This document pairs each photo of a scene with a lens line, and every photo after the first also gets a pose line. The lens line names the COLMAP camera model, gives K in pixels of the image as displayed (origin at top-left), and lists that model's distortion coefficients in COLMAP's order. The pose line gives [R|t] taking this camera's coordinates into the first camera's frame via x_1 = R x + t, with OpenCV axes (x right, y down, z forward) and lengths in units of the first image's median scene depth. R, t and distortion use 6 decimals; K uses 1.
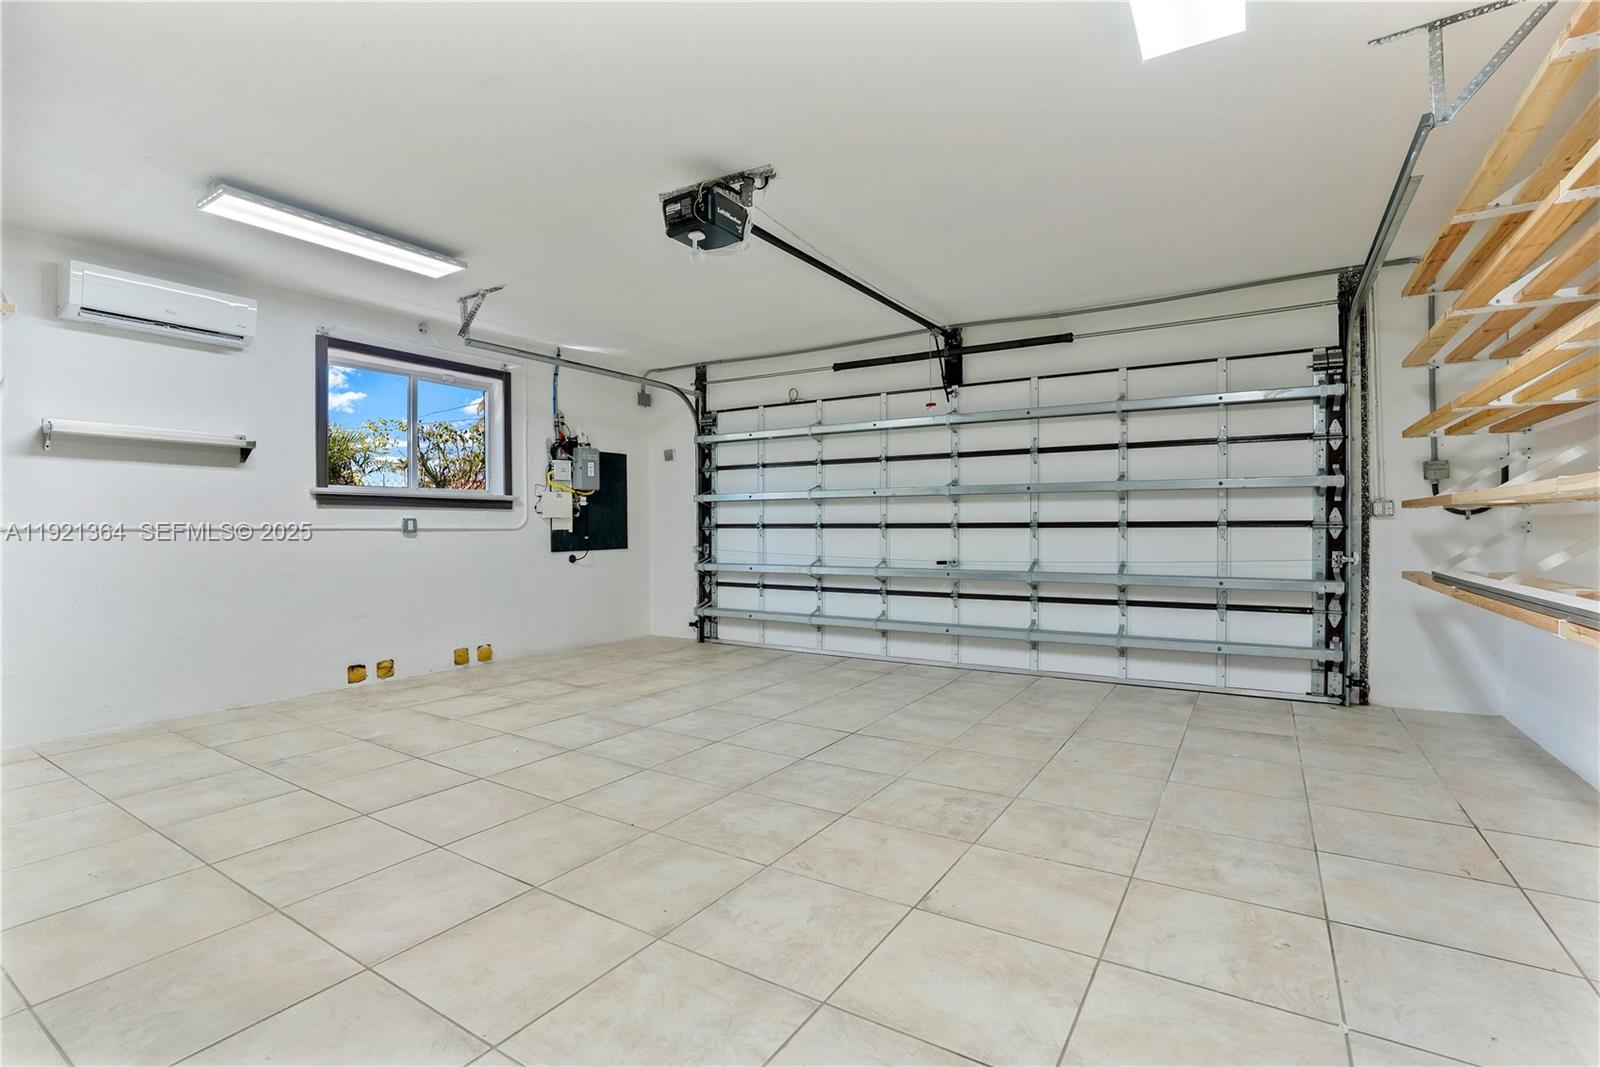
lens RADIAL K [[755.9, 0, 795.1], [0, 755.9, 505.0], [0, 0, 1]] dist [-0.070845, 0.027584]
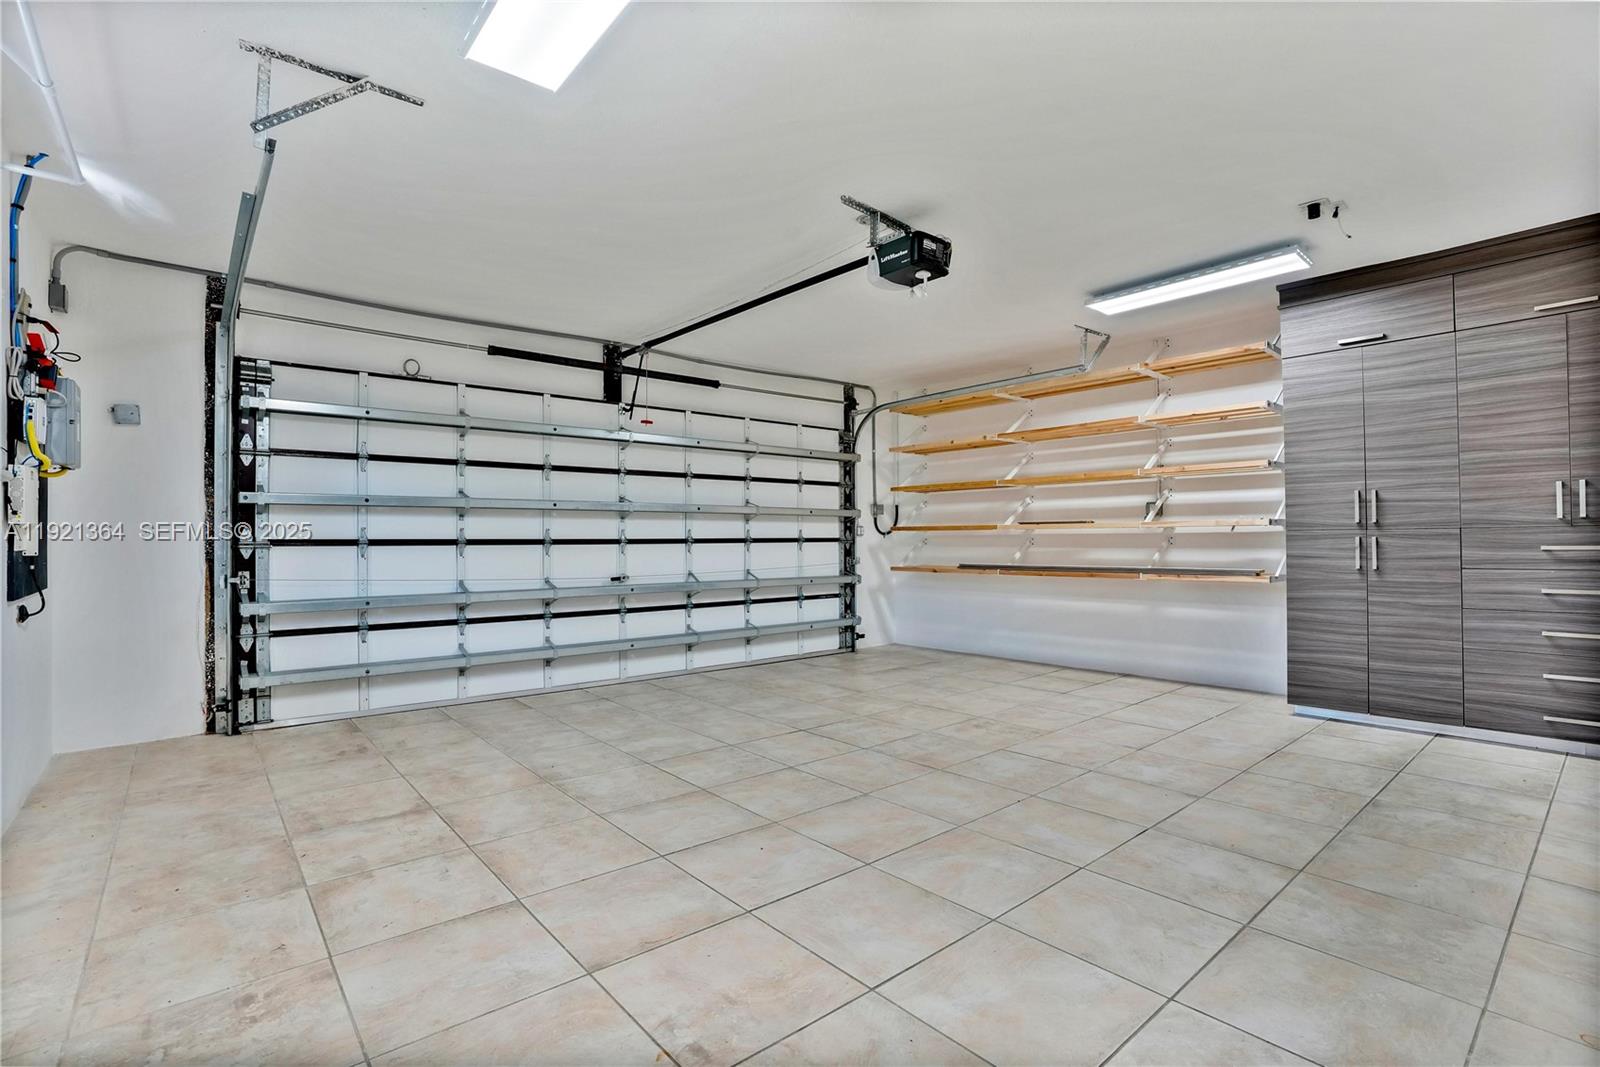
lens RADIAL K [[761.2, 0, 796.1], [0, 761.2, 514.8], [0, 0, 1]] dist [-0.069996, 0.031786]
pose [[0.280501, 0.032203, 0.959313, -0.795170], [-0.022605, 0.999381, -0.026939, 0.015450], [-0.959588, -0.014129, 0.281055, 0.559135]]
